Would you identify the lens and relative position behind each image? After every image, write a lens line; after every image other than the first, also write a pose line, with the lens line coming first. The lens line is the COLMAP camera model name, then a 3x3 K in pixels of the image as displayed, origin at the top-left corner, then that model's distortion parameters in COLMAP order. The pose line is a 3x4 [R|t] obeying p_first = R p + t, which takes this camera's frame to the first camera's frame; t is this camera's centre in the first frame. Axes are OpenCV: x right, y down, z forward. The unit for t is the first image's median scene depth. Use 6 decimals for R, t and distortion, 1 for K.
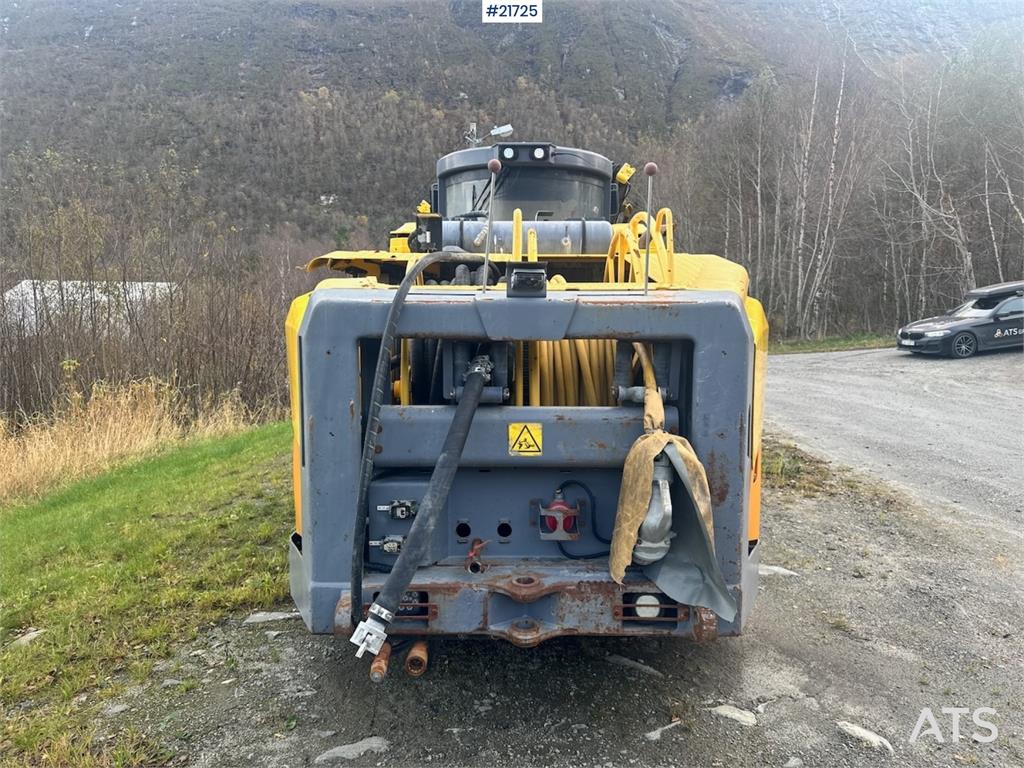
lens RADIAL K [[722.0, 0, 525.2], [0, 722.0, 382.8], [0, 0, 1]] dist [0.047945, -0.059653]
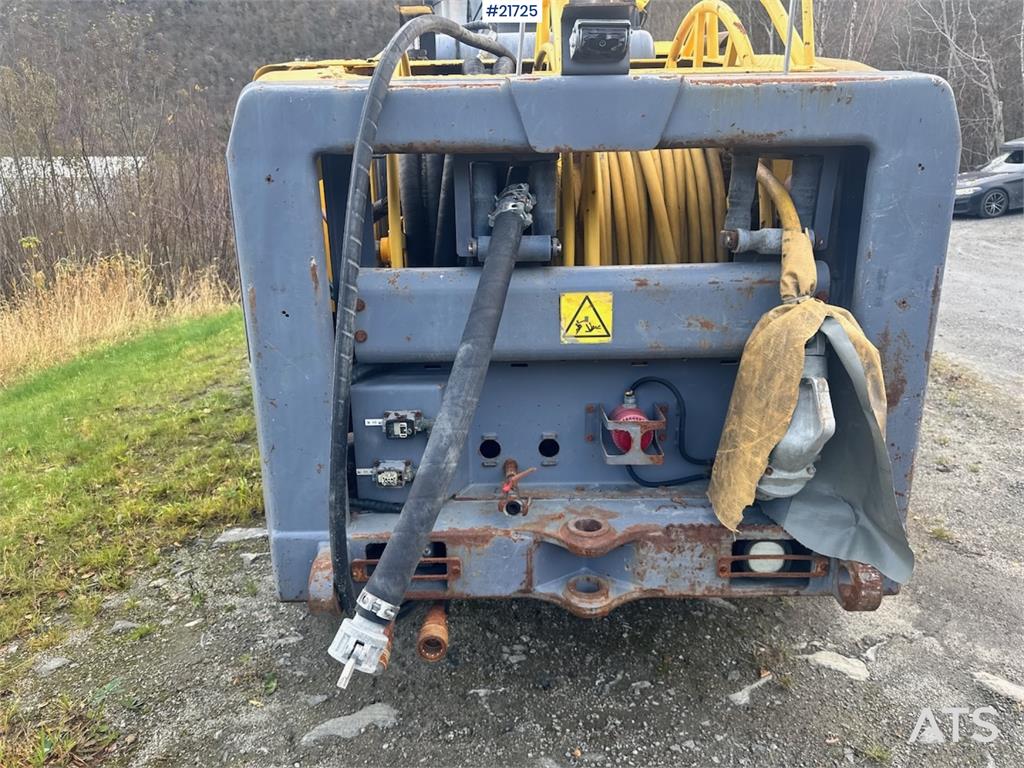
lens RADIAL K [[722.0, 0, 511.0], [0, 722.0, 380.6], [0, 0, 1]] dist [0.047945, -0.059653]
pose [[0.999799, -0.017694, -0.009439, -0.033355], [0.019031, 0.985571, 0.168187, 0.013142], [0.006327, -0.168332, 0.985710, 0.188498]]
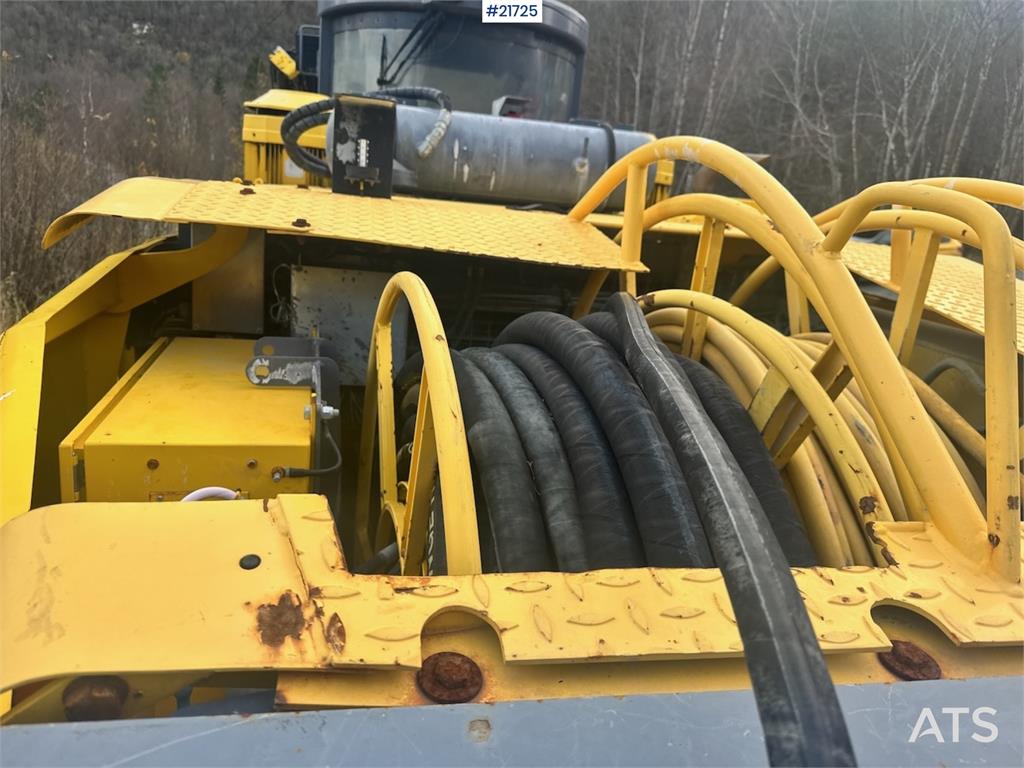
lens RADIAL K [[722.0, 0, 511.7], [0, 722.0, 379.4], [0, 0, 1]] dist [0.047945, -0.059653]
pose [[0.978305, 0.036756, 0.203881, -0.117851], [-0.068615, 0.986077, 0.151471, -0.123831], [-0.195475, -0.162174, 0.967207, 0.477995]]
